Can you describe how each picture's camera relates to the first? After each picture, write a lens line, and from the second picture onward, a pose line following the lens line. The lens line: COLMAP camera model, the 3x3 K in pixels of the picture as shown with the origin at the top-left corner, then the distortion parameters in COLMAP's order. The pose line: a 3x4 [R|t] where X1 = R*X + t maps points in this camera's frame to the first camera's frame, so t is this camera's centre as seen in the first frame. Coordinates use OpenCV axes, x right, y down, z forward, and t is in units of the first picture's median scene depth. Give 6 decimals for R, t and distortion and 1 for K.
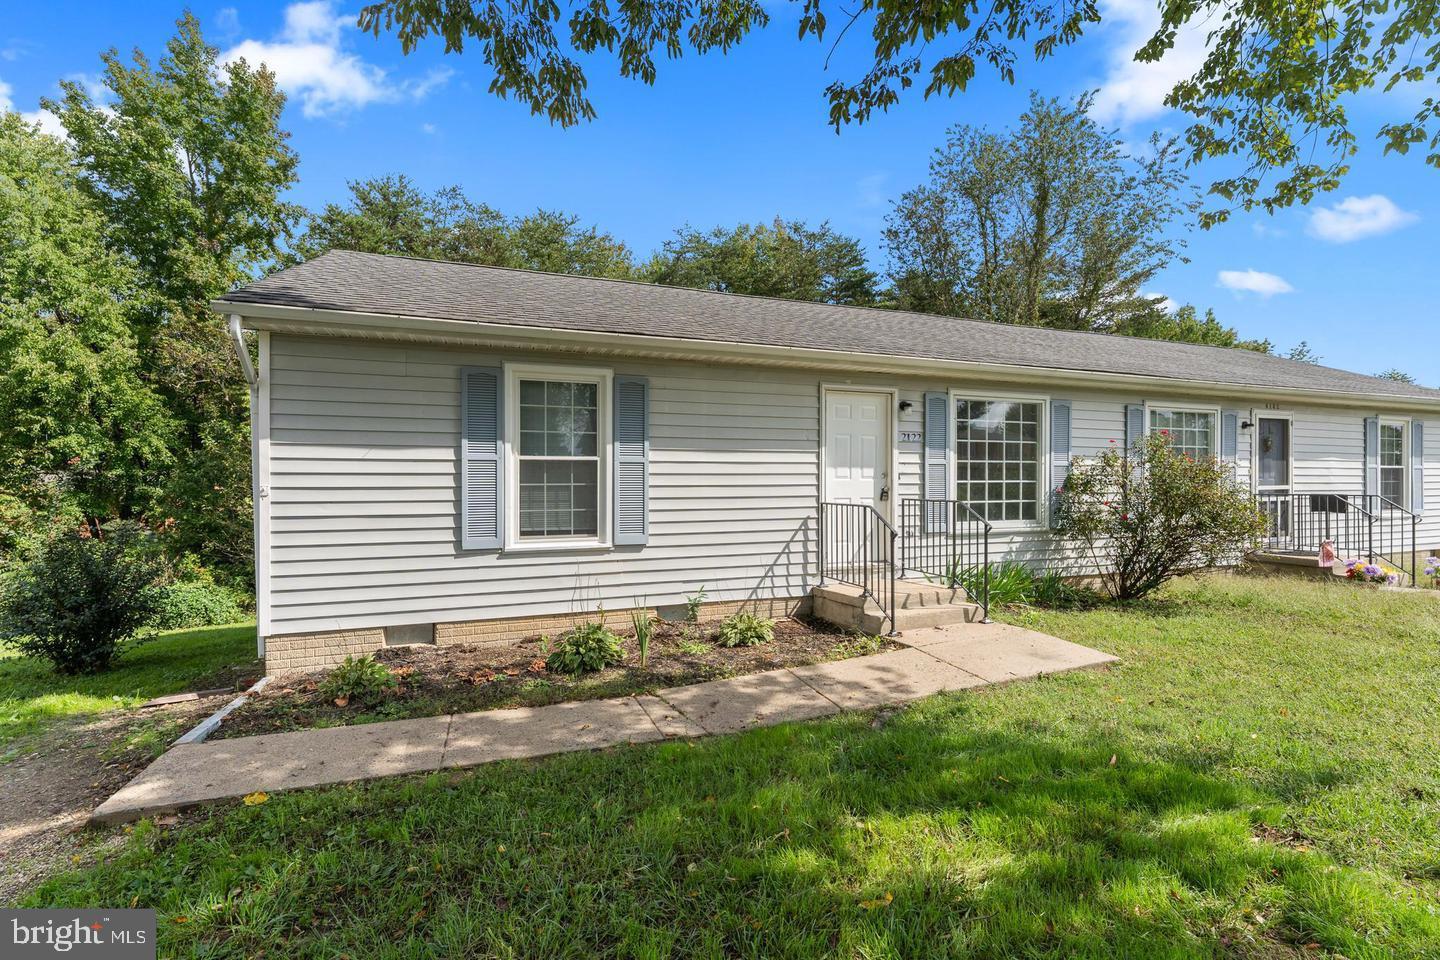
lens RADIAL K [[625.3, 0, 703.5], [0, 625.3, 478.9], [0, 0, 1]] dist [0.001100, -0.000152]
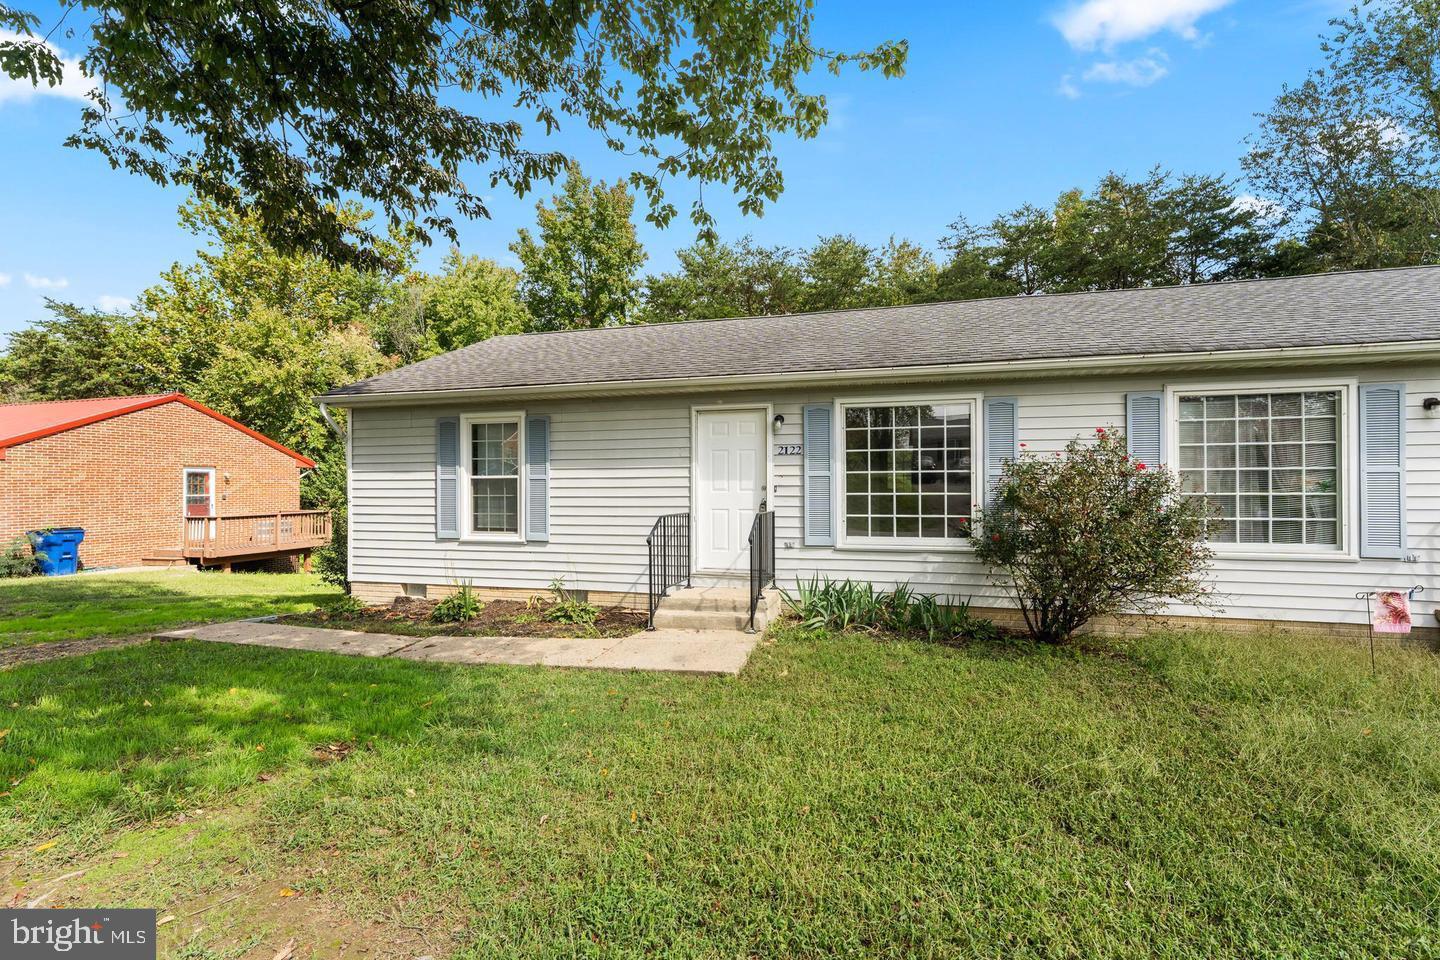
lens RADIAL K [[617.7, 0, 710.1], [0, 617.7, 482.3], [0, 0, 1]] dist [0.000835, -0.000076]
pose [[0.818765, -0.007328, -0.574082, 0.893005], [0.003575, 0.999964, -0.007667, -0.007890], [0.574118, 0.004225, 0.818762, 0.121736]]
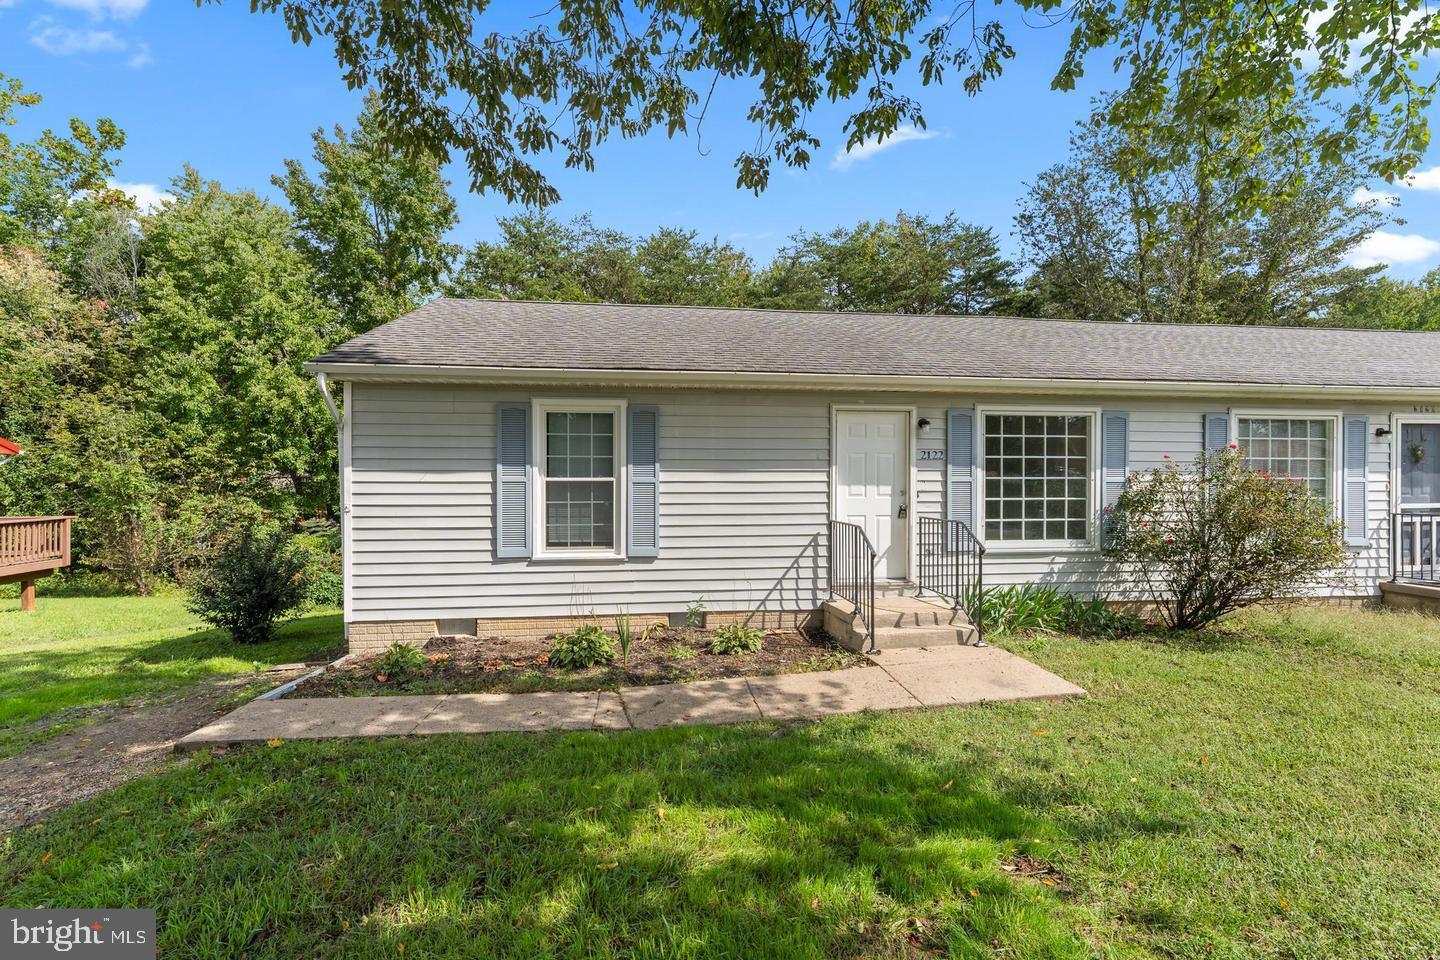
lens RADIAL K [[625.3, 0, 703.5], [0, 625.3, 478.9], [0, 0, 1]] dist [0.001100, -0.000152]
pose [[0.973805, 0.000496, -0.227383, 0.228362], [-0.000474, 1.000000, 0.000148, -0.031368], [0.227383, -0.000036, 0.973805, -0.057118]]
